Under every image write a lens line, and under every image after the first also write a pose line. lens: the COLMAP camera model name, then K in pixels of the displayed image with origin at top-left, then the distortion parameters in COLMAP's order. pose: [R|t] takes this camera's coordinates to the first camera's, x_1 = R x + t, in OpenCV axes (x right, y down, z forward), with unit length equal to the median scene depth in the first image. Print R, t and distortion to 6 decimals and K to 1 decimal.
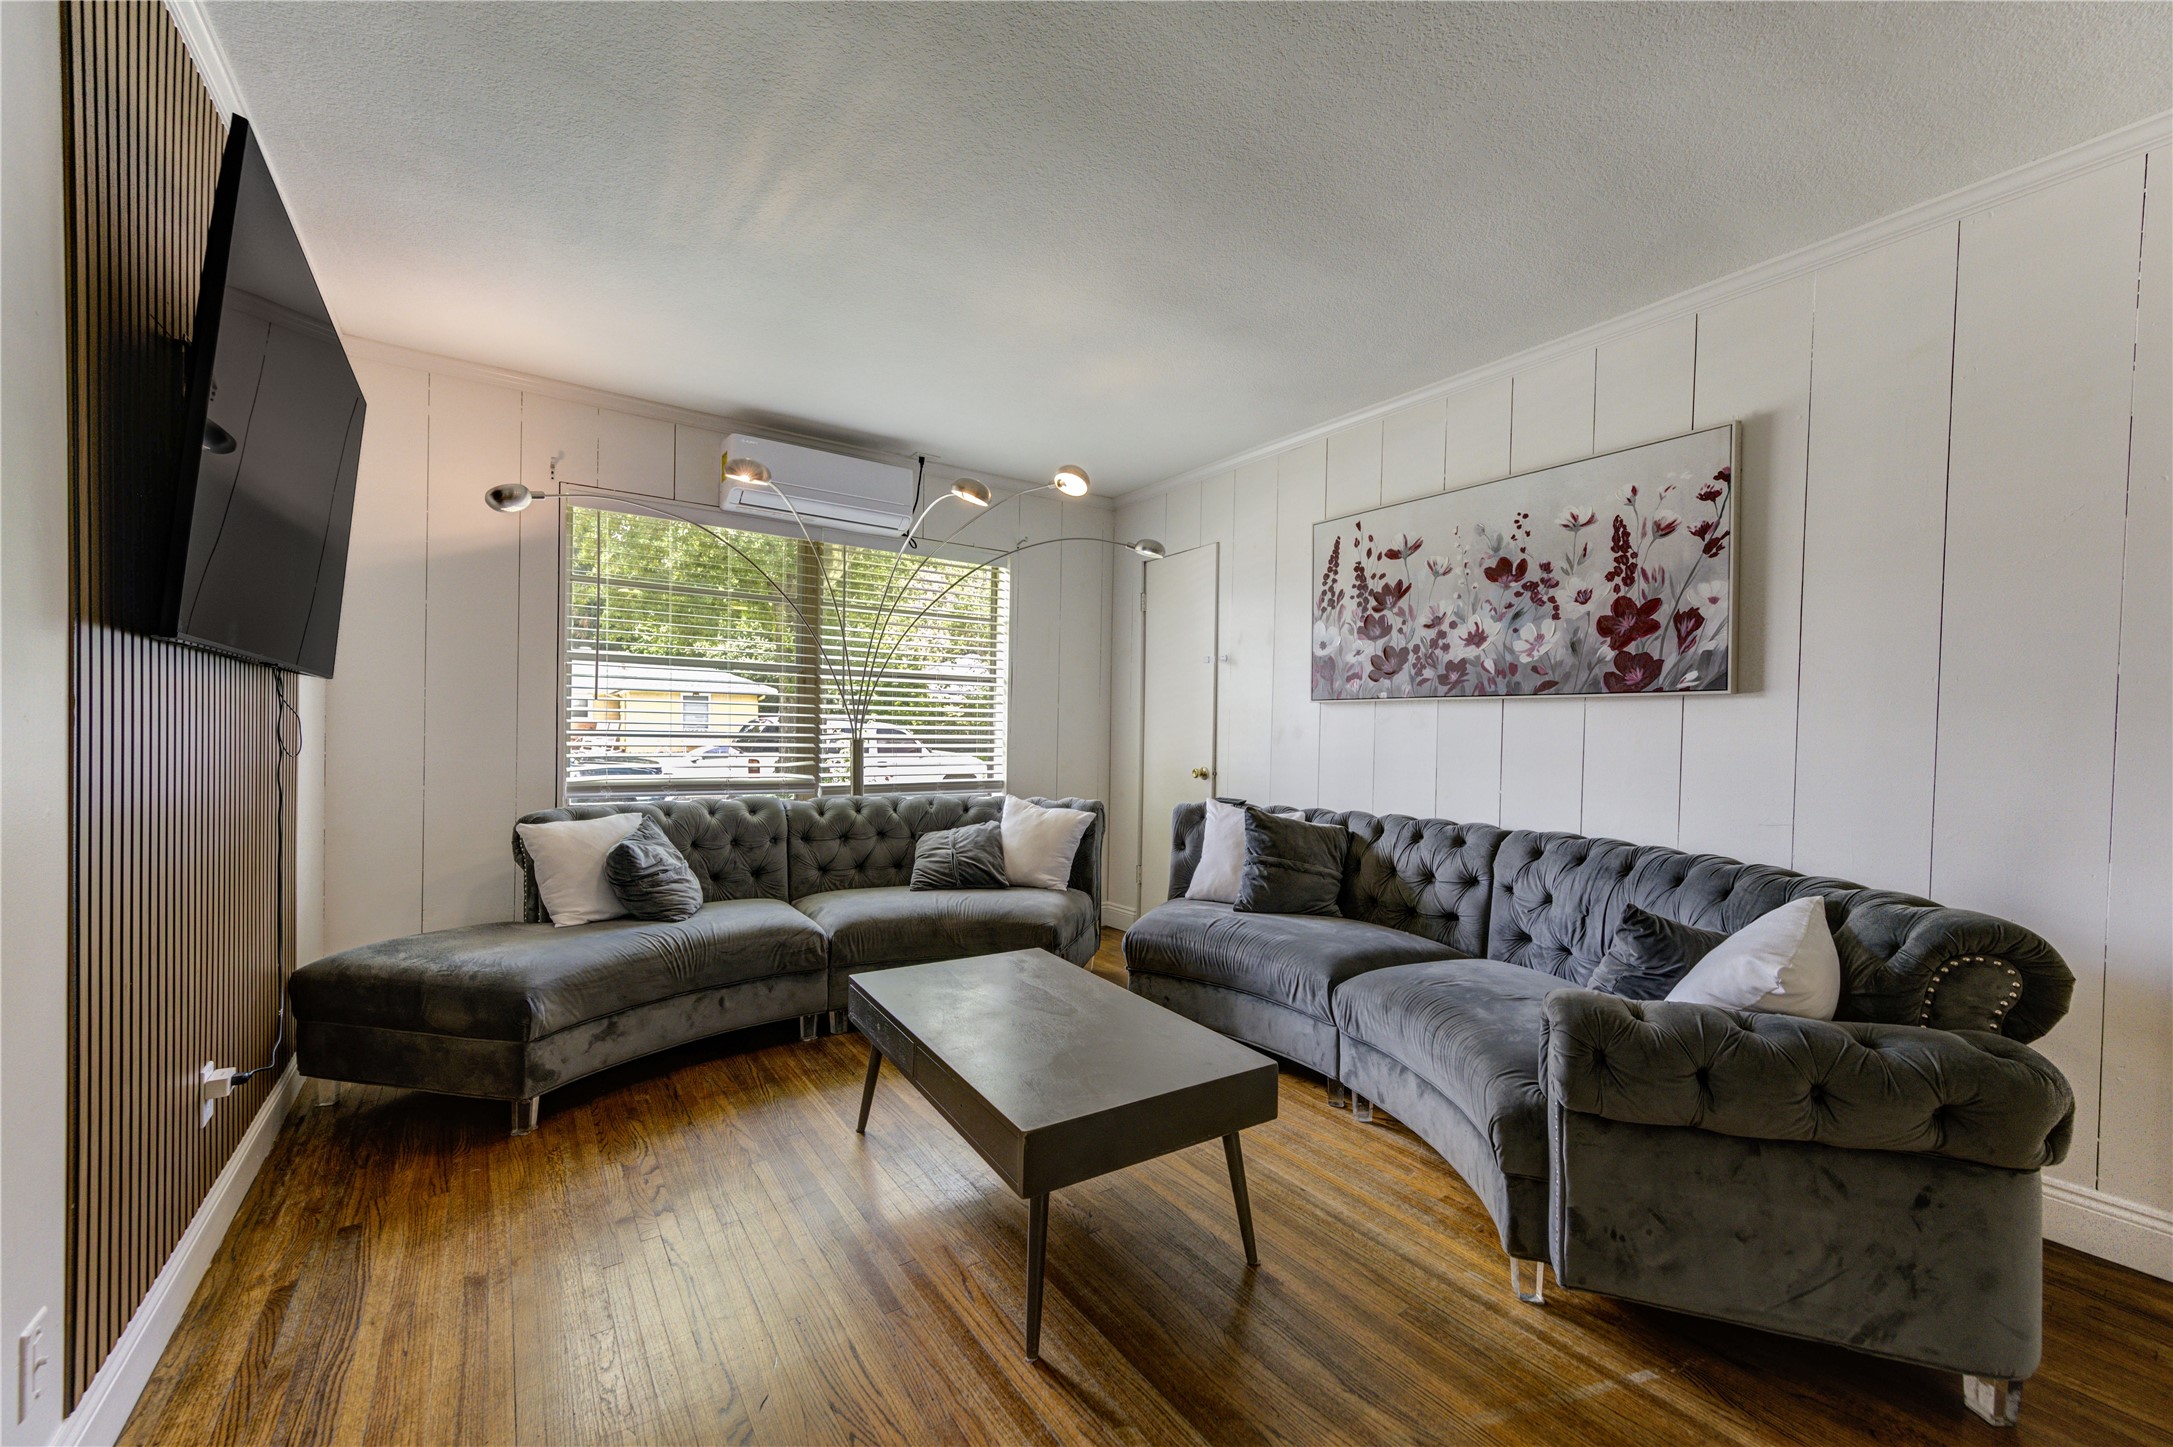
lens RADIAL K [[856.2, 0, 1085.0], [0, 856.2, 732.2], [0, 0, 1]] dist [0.000197, 0.001984]
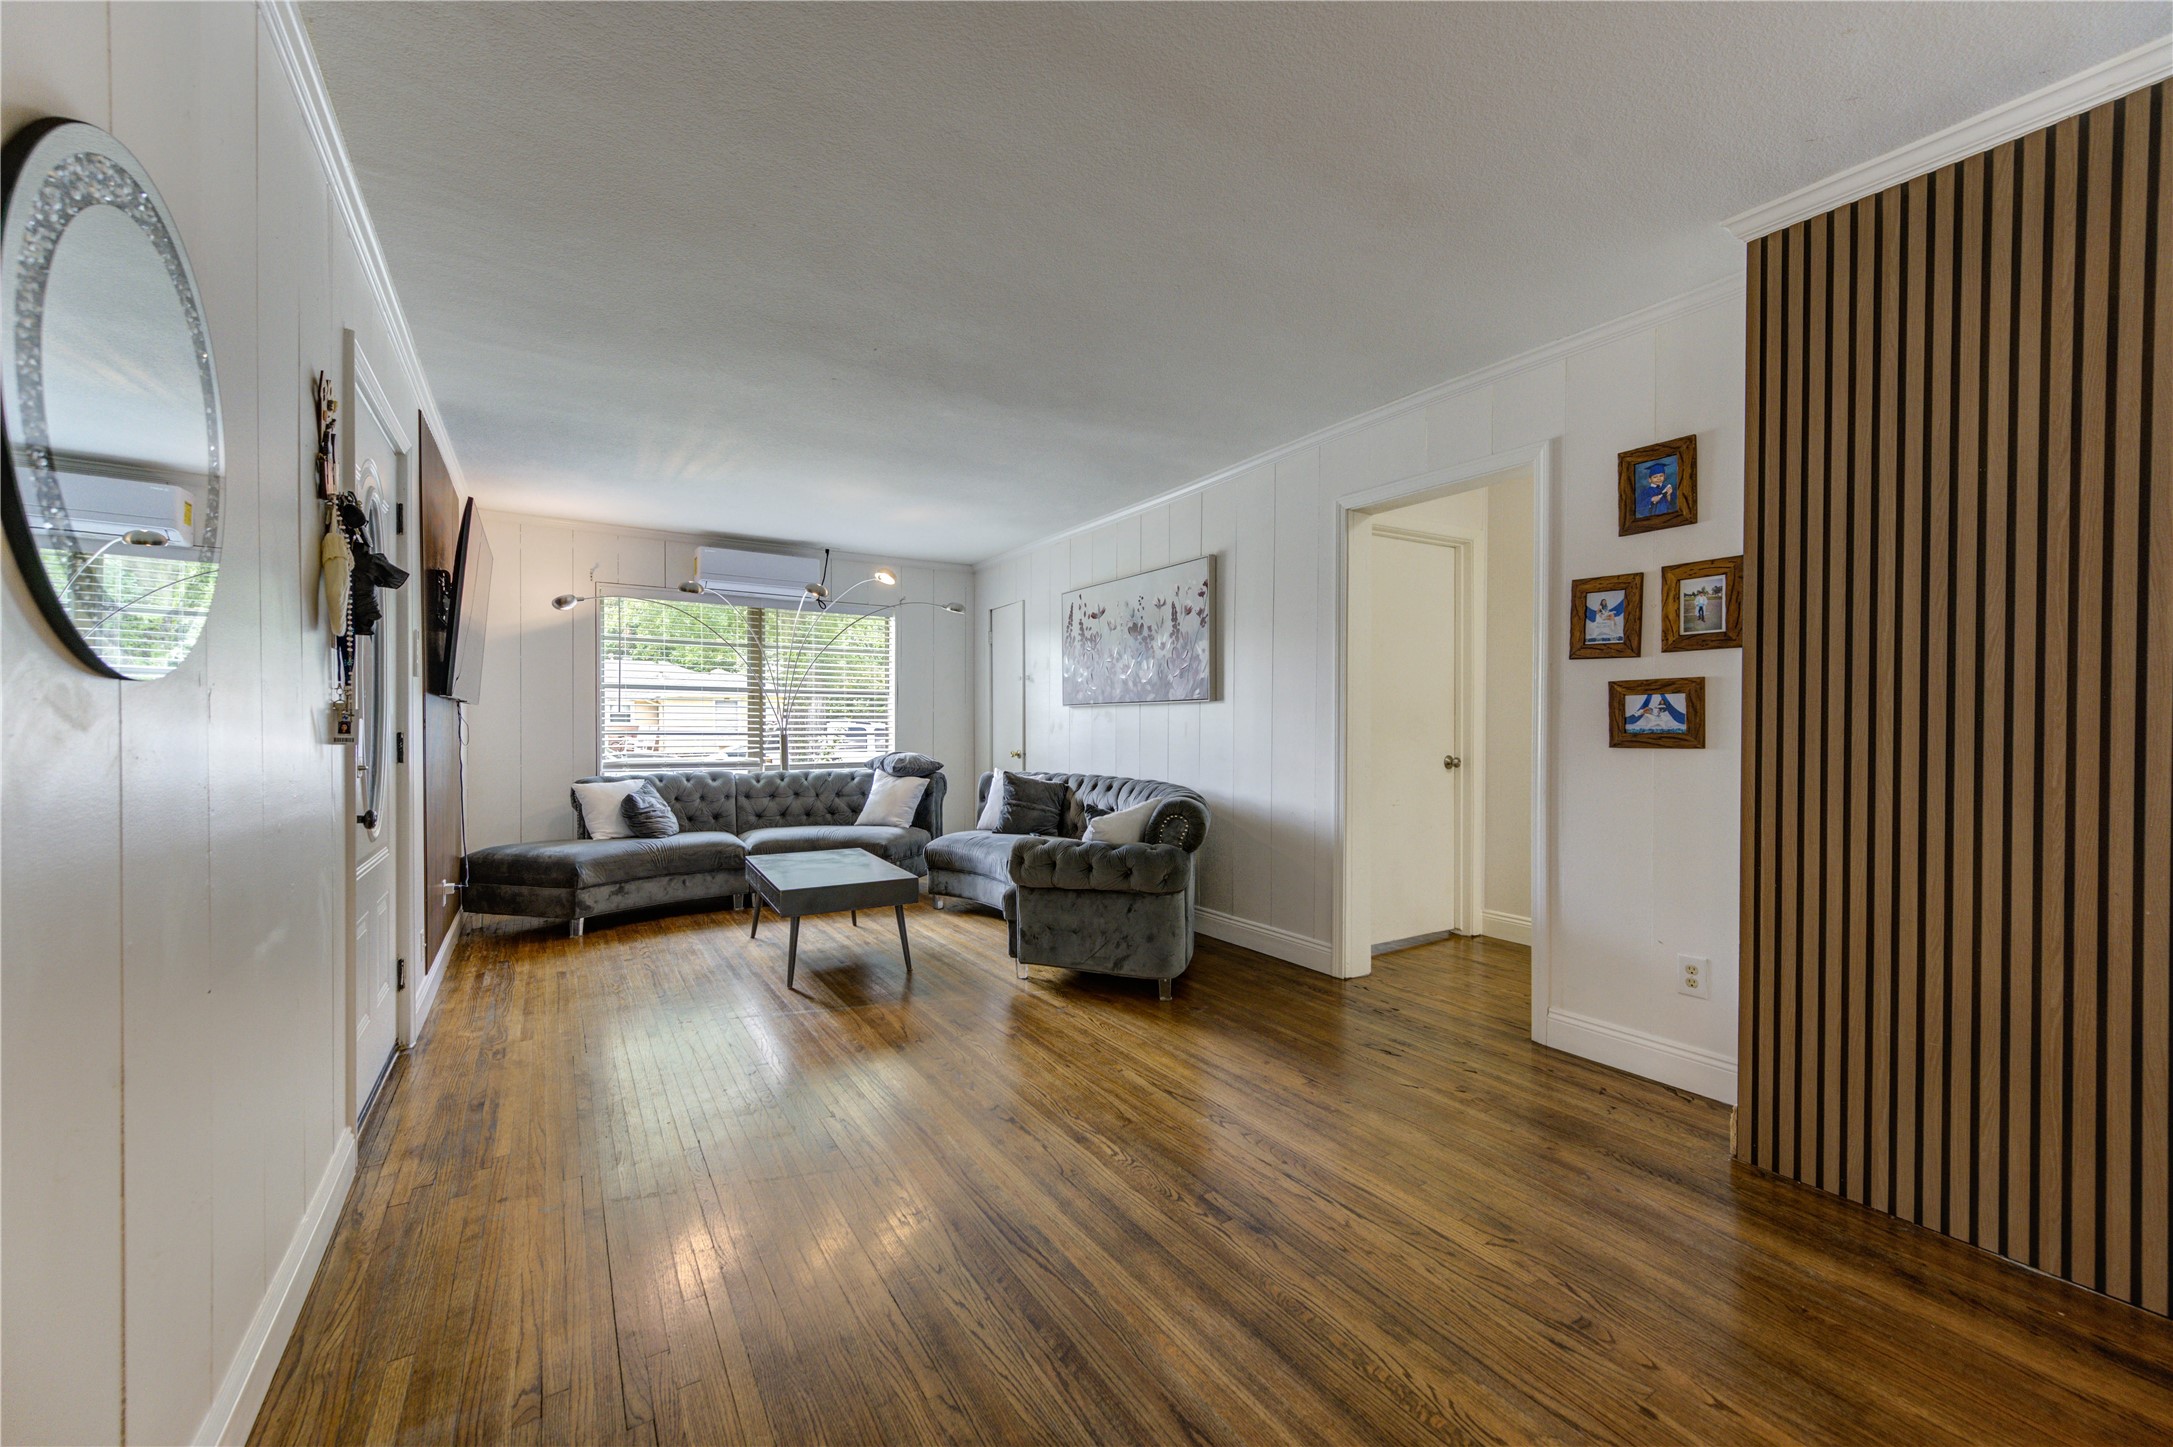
lens RADIAL K [[856.2, 0, 1089.9], [0, 856.2, 731.6], [0, 0, 1]] dist [0.000197, 0.001984]
pose [[0.999287, -0.015983, -0.034218, 0.444359], [0.016086, 0.999867, 0.002735, 0.009341], [0.034169, -0.003283, 0.999411, -0.695436]]
